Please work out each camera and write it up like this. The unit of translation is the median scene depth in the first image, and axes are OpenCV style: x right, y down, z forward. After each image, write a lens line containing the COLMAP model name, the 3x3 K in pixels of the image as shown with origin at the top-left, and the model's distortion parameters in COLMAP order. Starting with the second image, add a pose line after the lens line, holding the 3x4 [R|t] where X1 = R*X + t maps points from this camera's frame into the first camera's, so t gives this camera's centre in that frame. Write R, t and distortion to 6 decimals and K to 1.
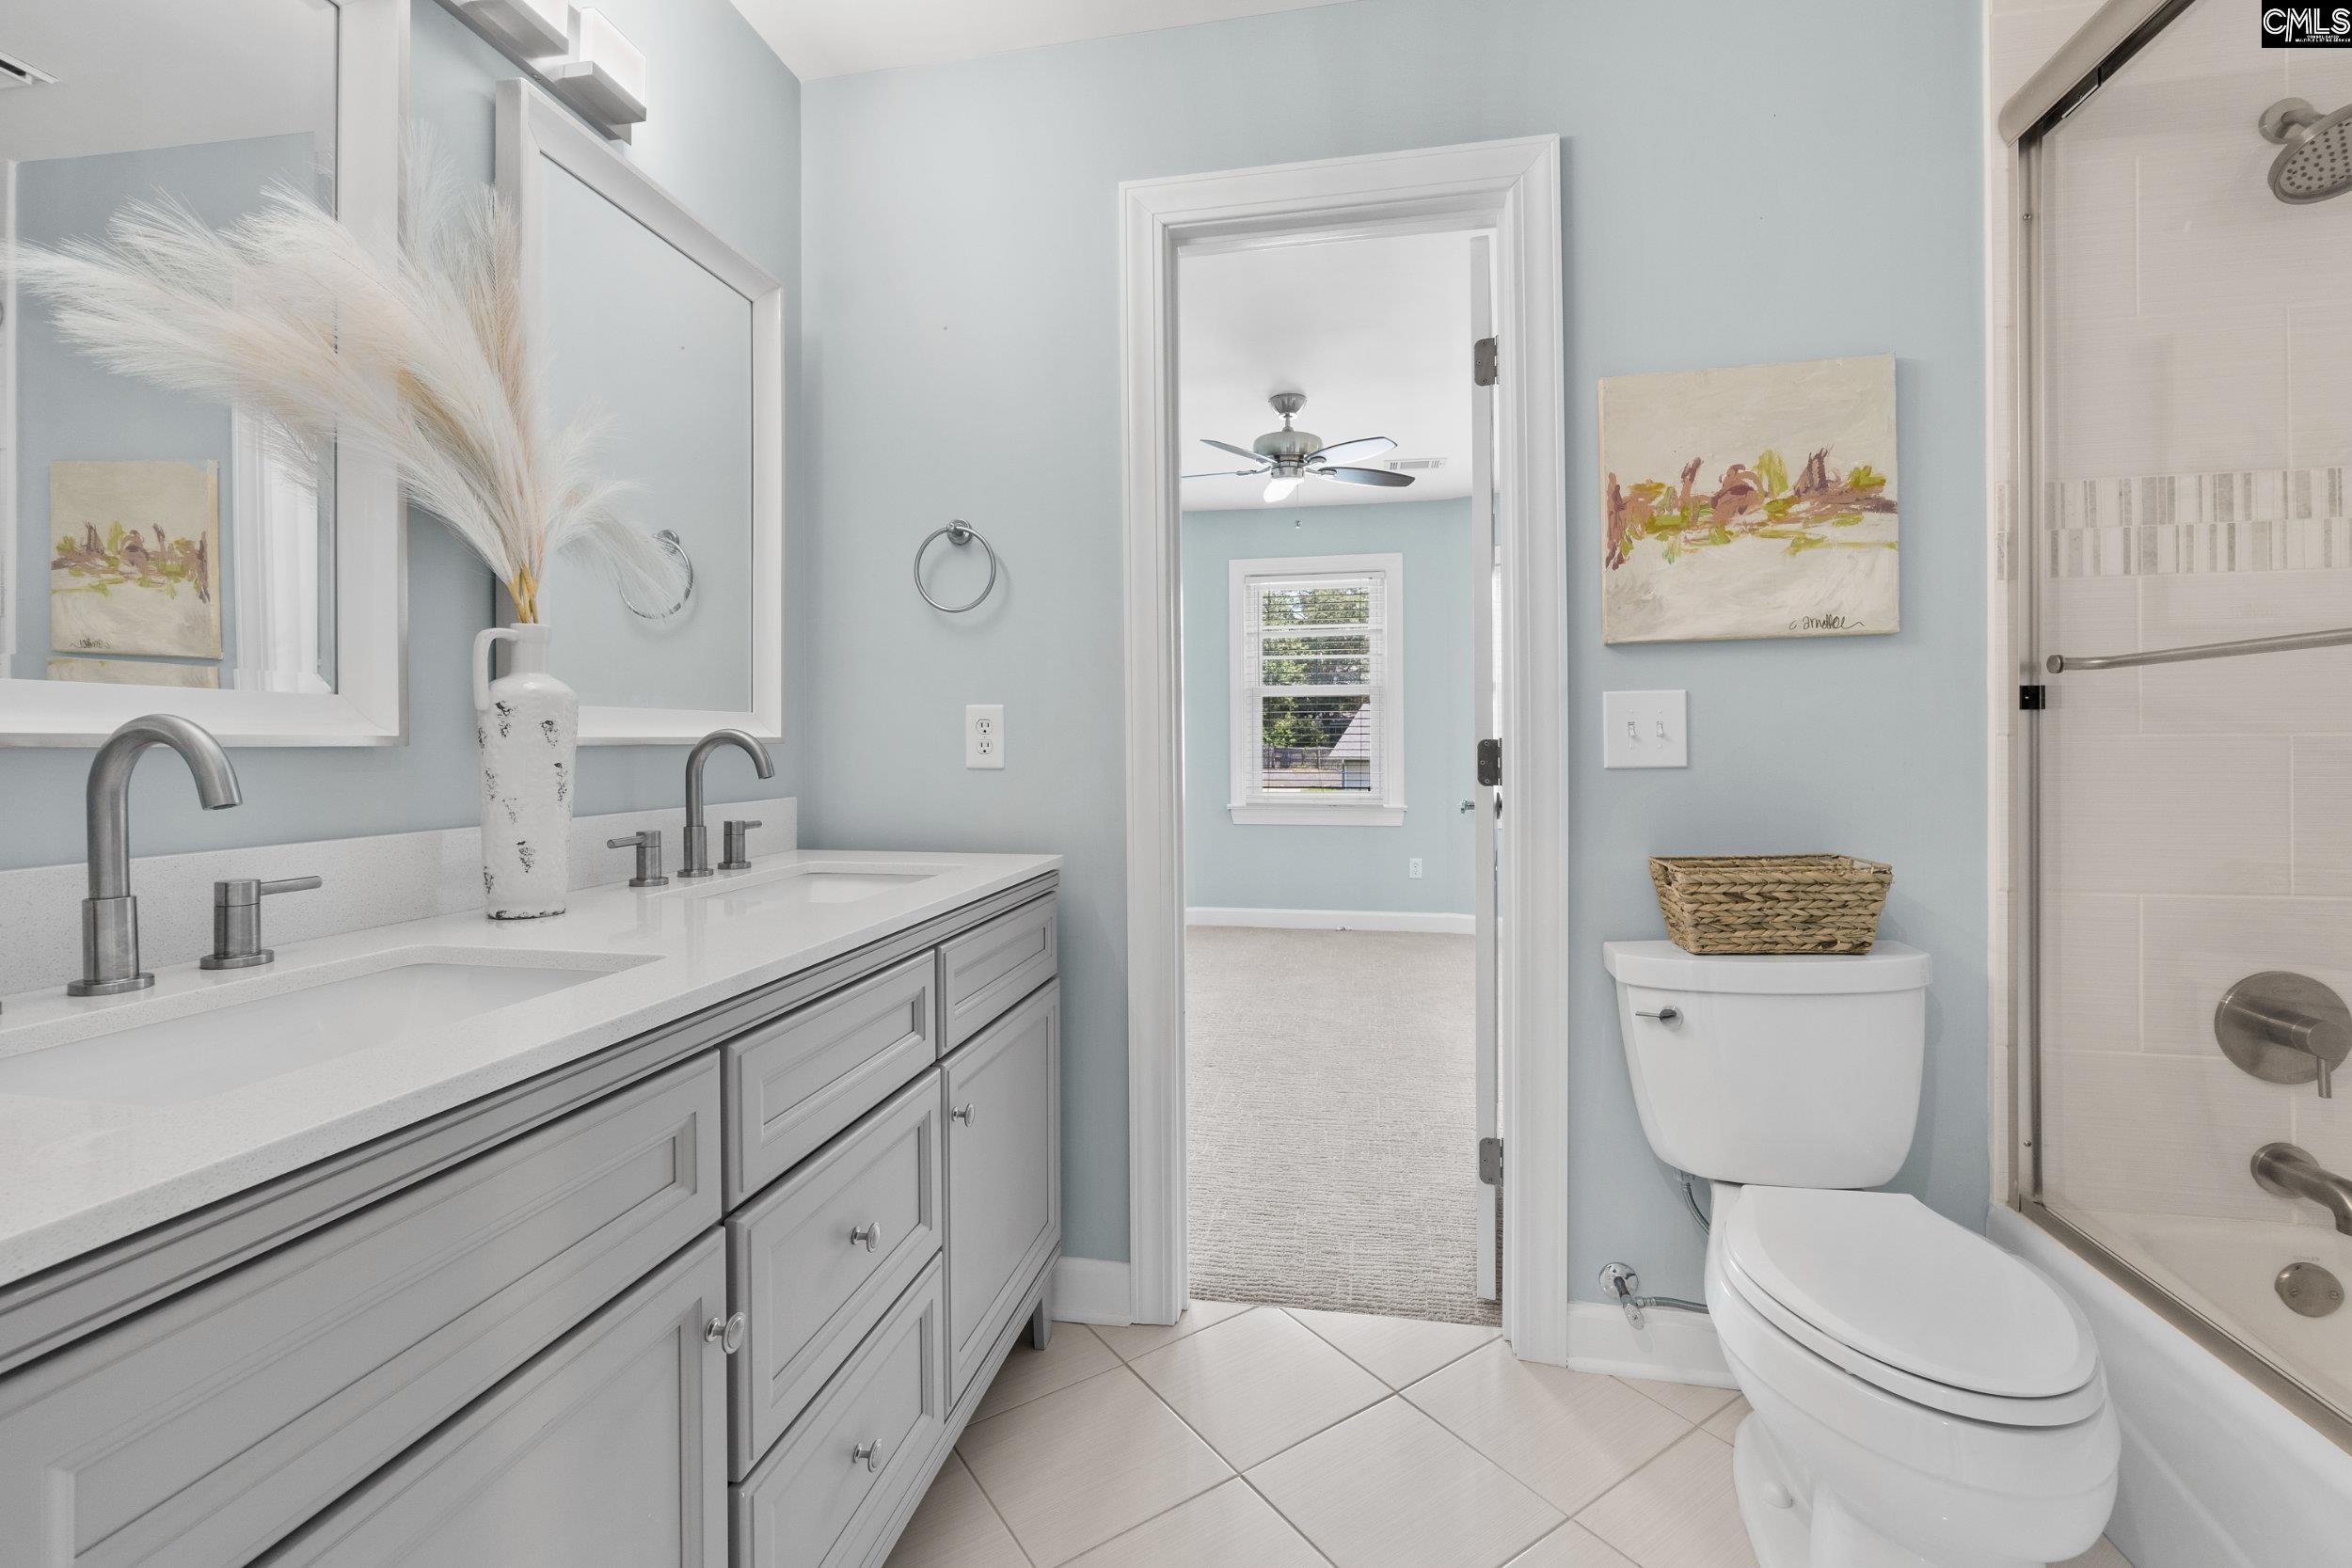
lens RADIAL K [[1013.2, 0, 1176.9], [0, 1013.2, 770.4], [0, 0, 1]] dist [-0.008797, 0.002582]
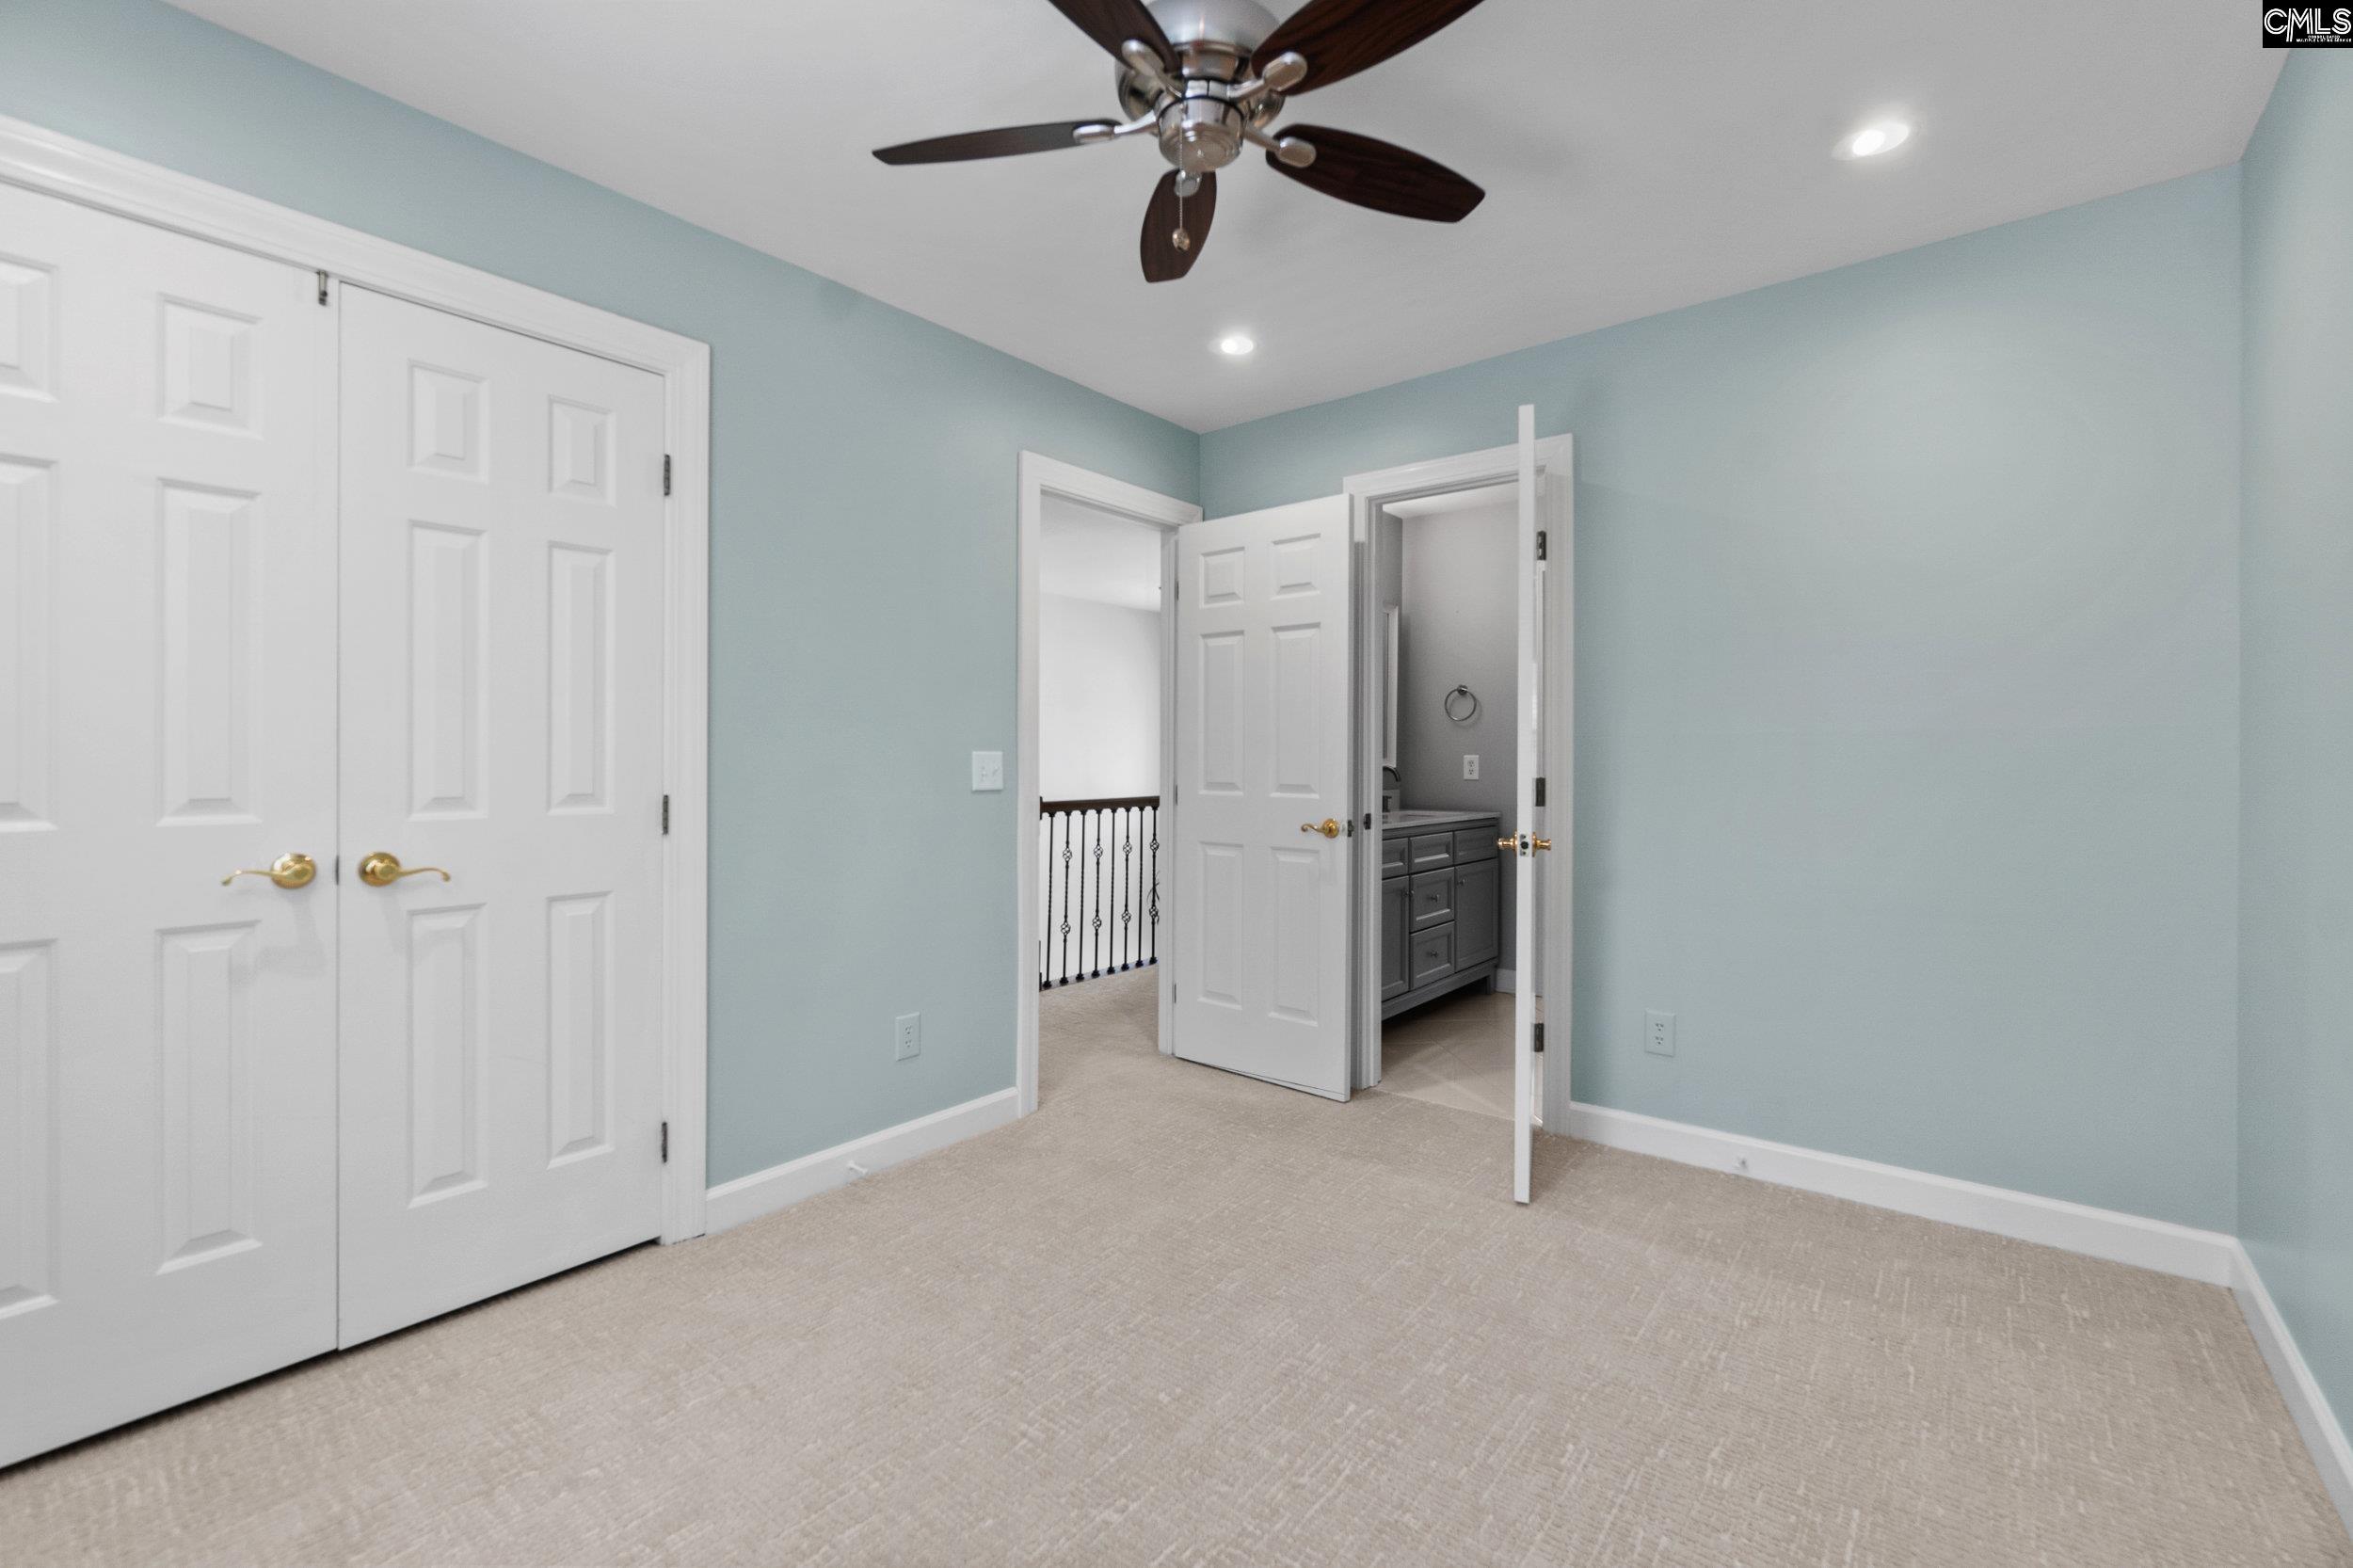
lens RADIAL K [[1013.7, 0, 1172.8], [0, 1013.7, 765.2], [0, 0, 1]] dist [-0.008797, 0.002582]
pose [[0.881162, 0.005966, -0.472778, 0.360542], [-0.007170, 0.999974, -0.000746, -0.032331], [0.472761, 0.004047, 0.881181, -1.633796]]
